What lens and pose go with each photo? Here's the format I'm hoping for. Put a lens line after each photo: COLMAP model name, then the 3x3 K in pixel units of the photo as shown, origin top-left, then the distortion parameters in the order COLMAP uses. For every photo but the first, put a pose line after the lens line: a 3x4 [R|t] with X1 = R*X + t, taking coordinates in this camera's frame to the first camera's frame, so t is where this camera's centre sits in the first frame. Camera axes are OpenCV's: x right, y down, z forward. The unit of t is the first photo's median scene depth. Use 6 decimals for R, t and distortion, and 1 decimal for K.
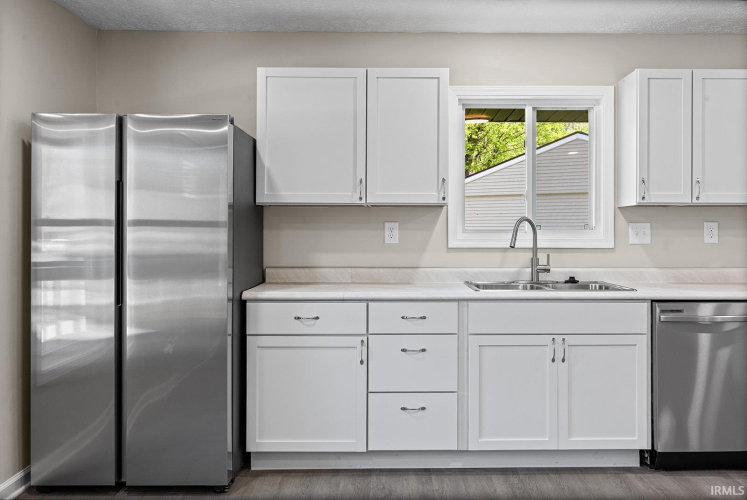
lens RADIAL K [[637.9, 0, 400.3], [0, 637.9, 228.5], [0, 0, 1]] dist [-0.005648, 0.031663]
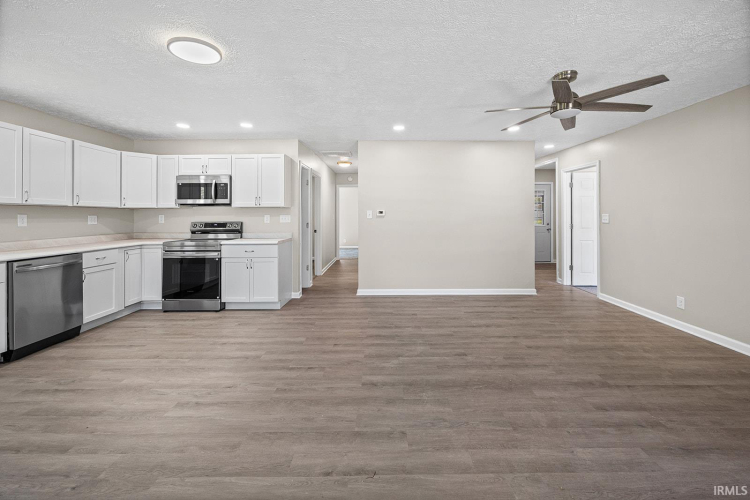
lens RADIAL K [[302.1, 0, 385.0], [0, 302.1, 219.8], [0, 0, 1]] dist [-0.000716, -0.000930]
pose [[0.014667, -0.015022, 0.999780, -0.346313], [0.000467, 0.999887, 0.015017, -0.007662], [-0.999892, 0.000247, 0.014672, 0.000092]]
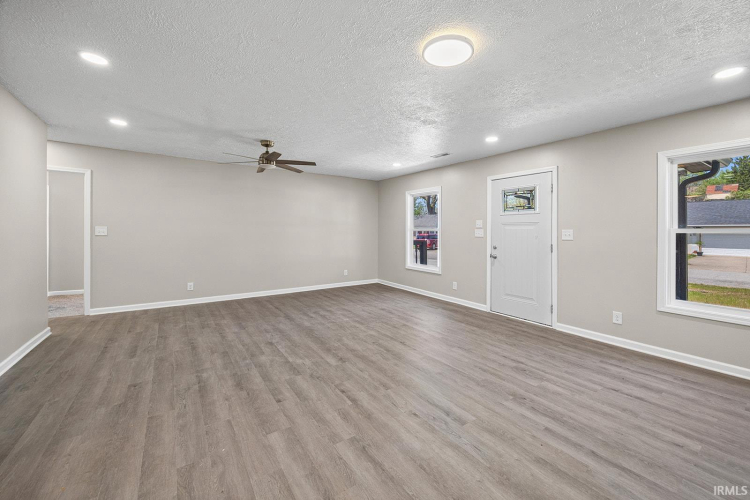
lens RADIAL K [[302.1, 0, 384.9], [0, 302.1, 237.2], [0, 0, 1]] dist [-0.000716, -0.000930]
pose [[-0.822102, 0.001955, -0.569337, 0.655329], [-0.008532, 0.999840, 0.015752, 0.001849], [0.569276, 0.017807, -0.821953, 0.775207]]
